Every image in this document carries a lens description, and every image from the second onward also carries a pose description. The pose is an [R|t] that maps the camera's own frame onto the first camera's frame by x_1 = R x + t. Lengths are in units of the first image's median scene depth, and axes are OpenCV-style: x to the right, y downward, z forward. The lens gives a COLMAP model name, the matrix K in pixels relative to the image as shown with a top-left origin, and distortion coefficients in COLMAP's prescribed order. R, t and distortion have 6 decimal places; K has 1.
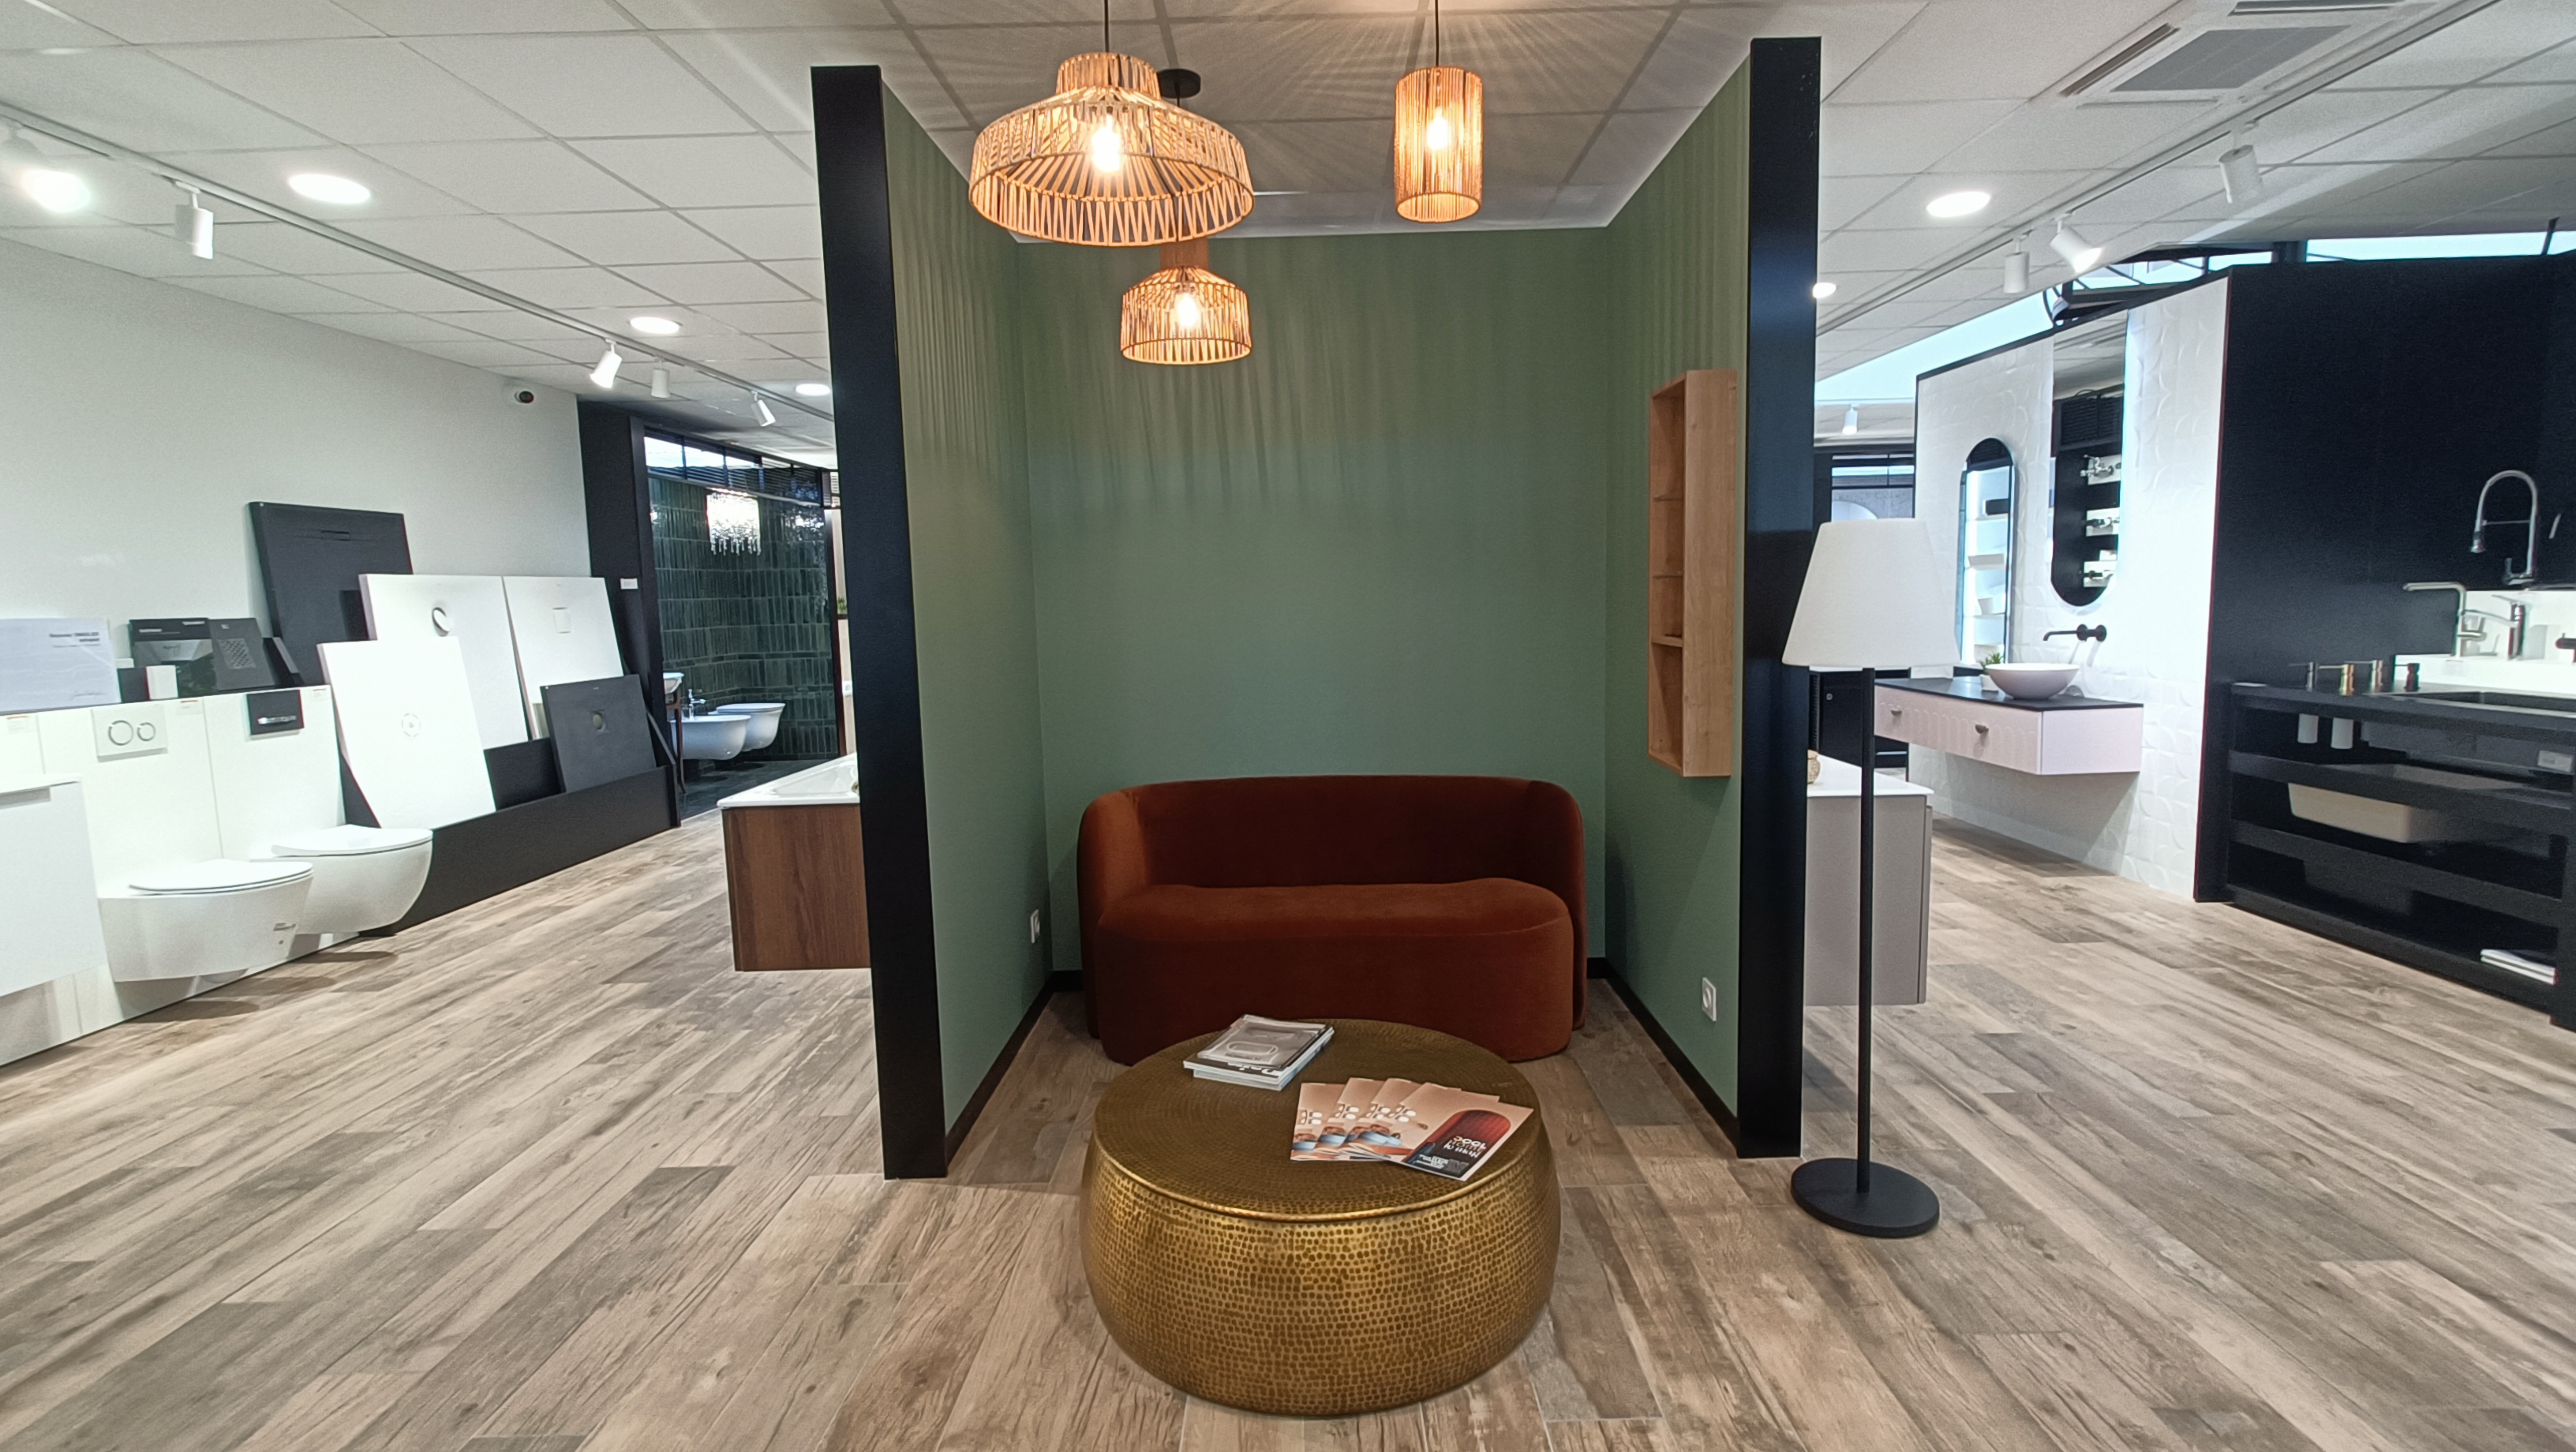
lens RADIAL K [[1160.1, 0, 1274.4], [0, 1160.1, 719.5], [0, 0, 1]] dist [-0.002532, 0.000448]
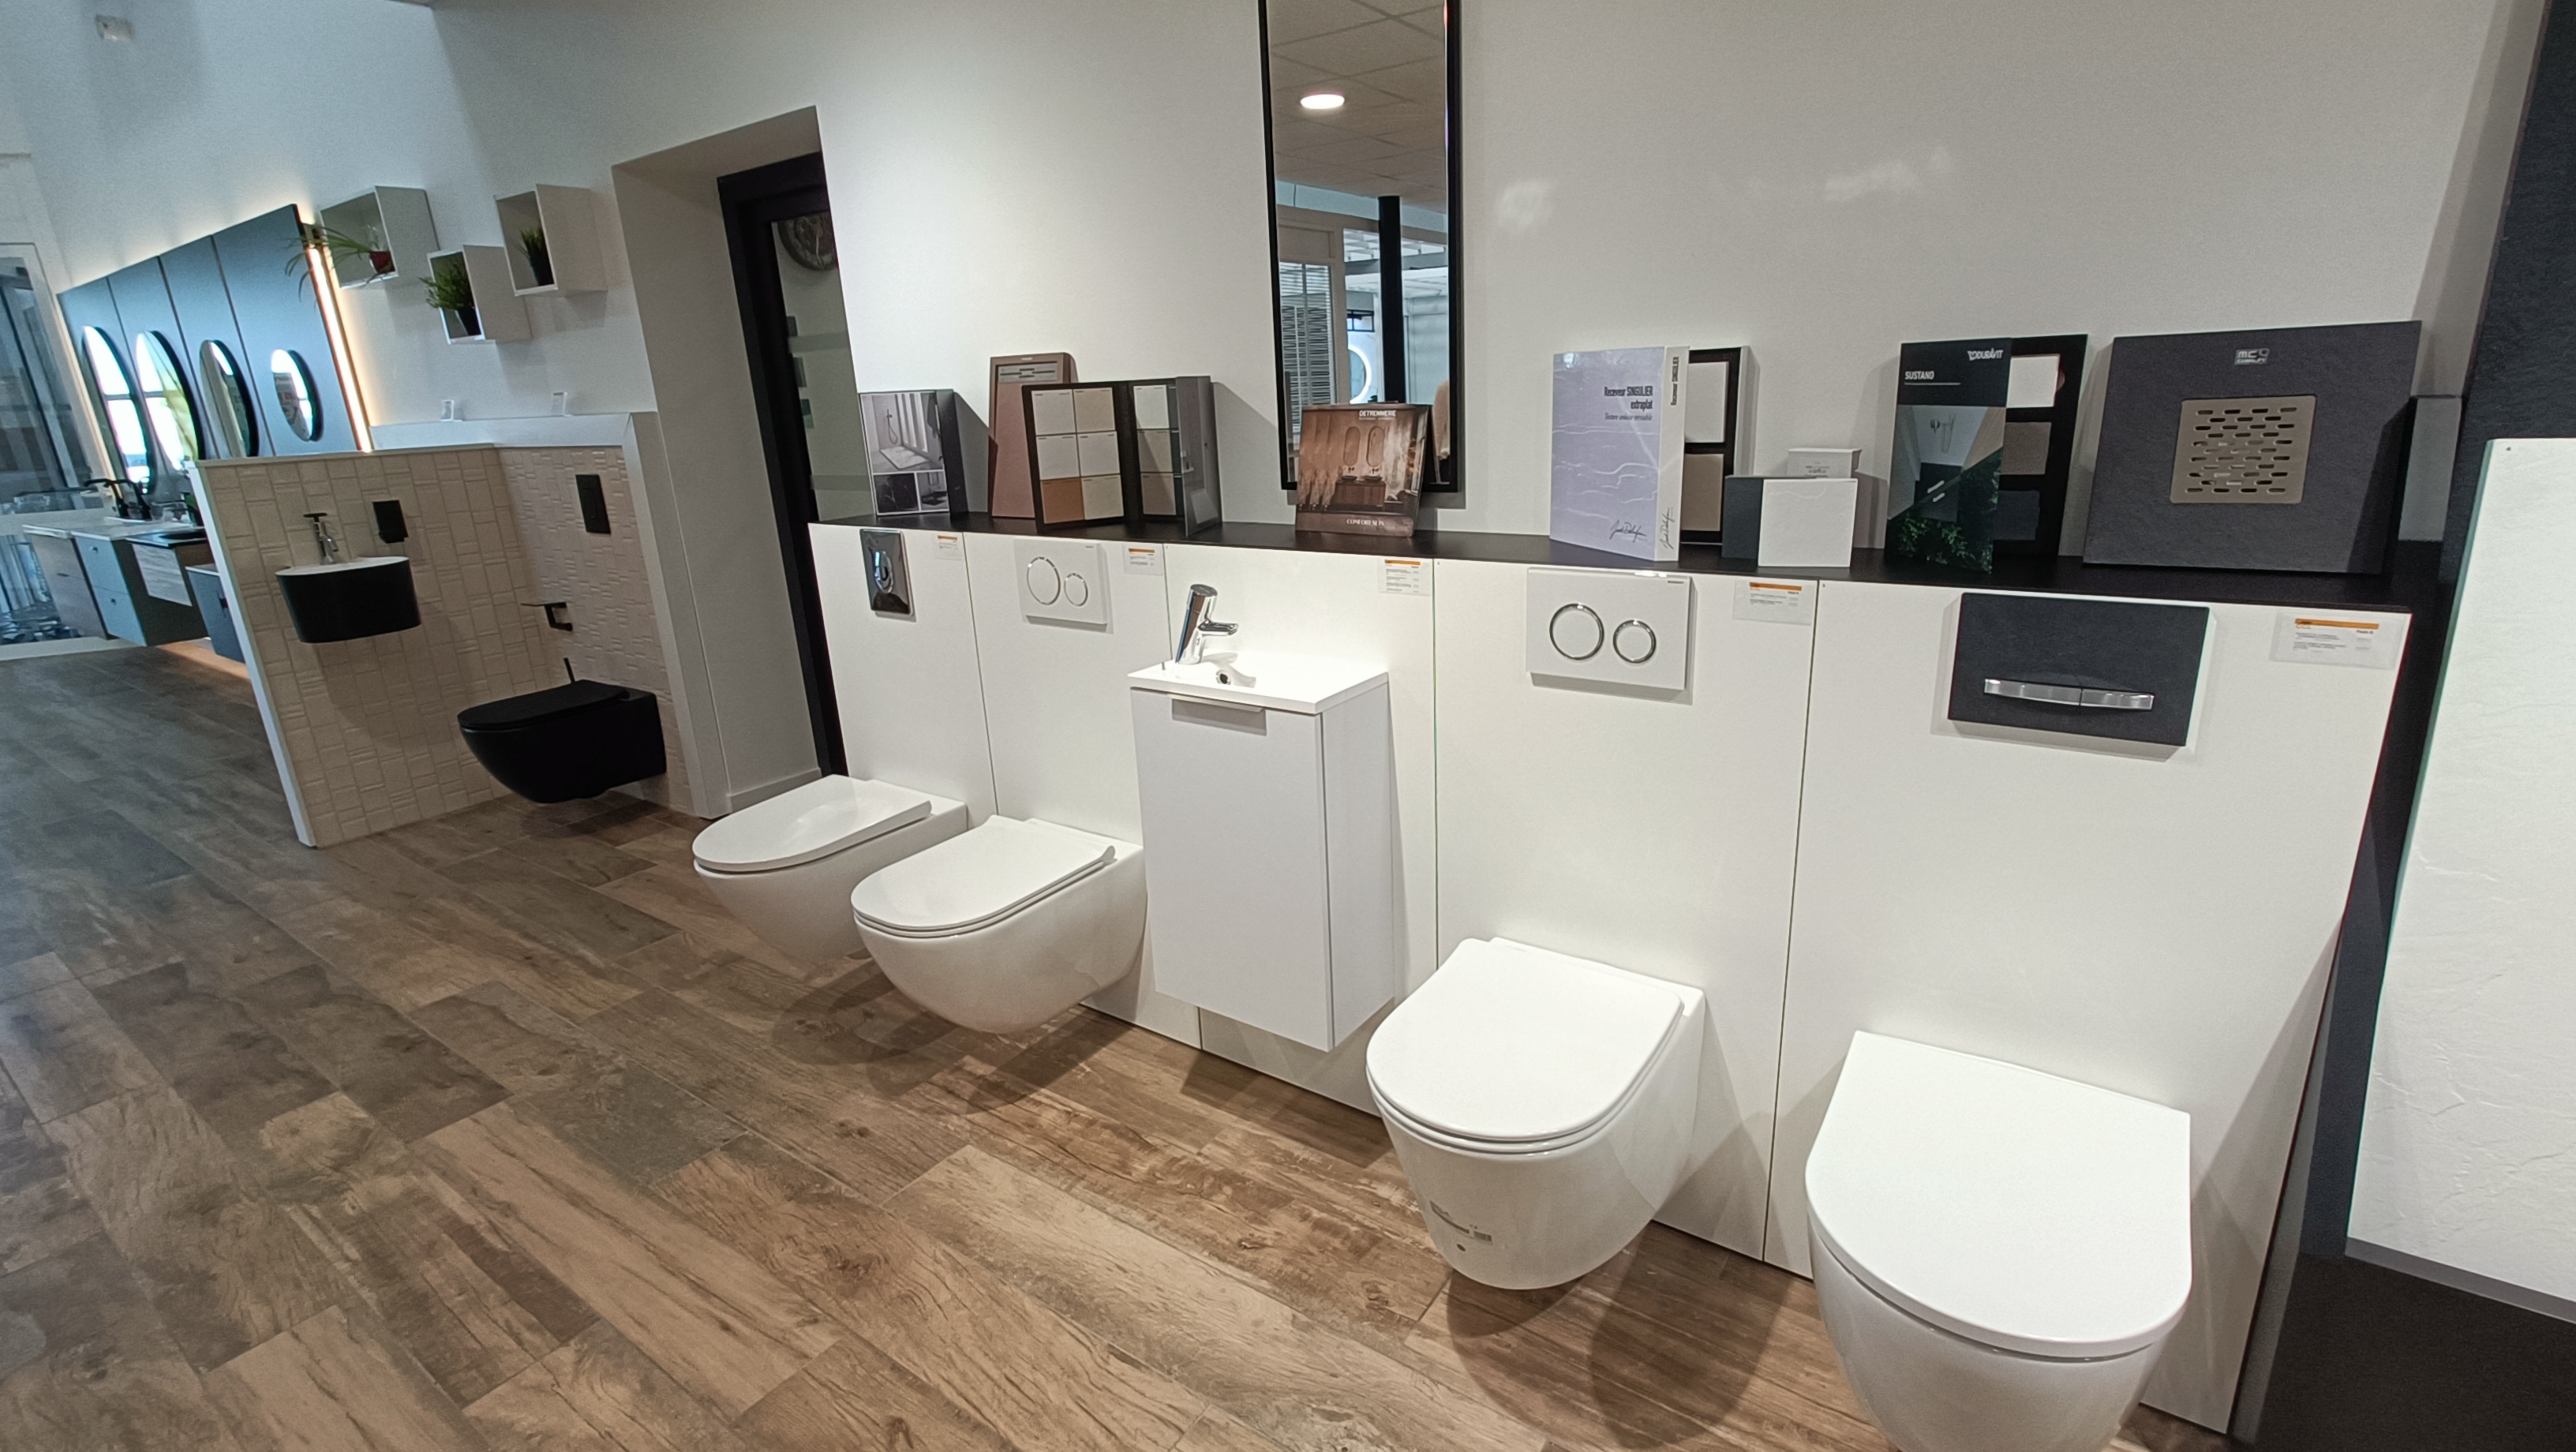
lens RADIAL K [[1160.1, 0, 1289.9], [0, 1160.1, 712.4], [0, 0, 1]] dist [-0.002532, 0.000448]
pose [[-0.557486, 0.284908, -0.779767, -0.600877], [-0.027834, 0.932325, 0.360549, -0.114666], [0.829719, 0.222705, -0.511829, 1.154371]]
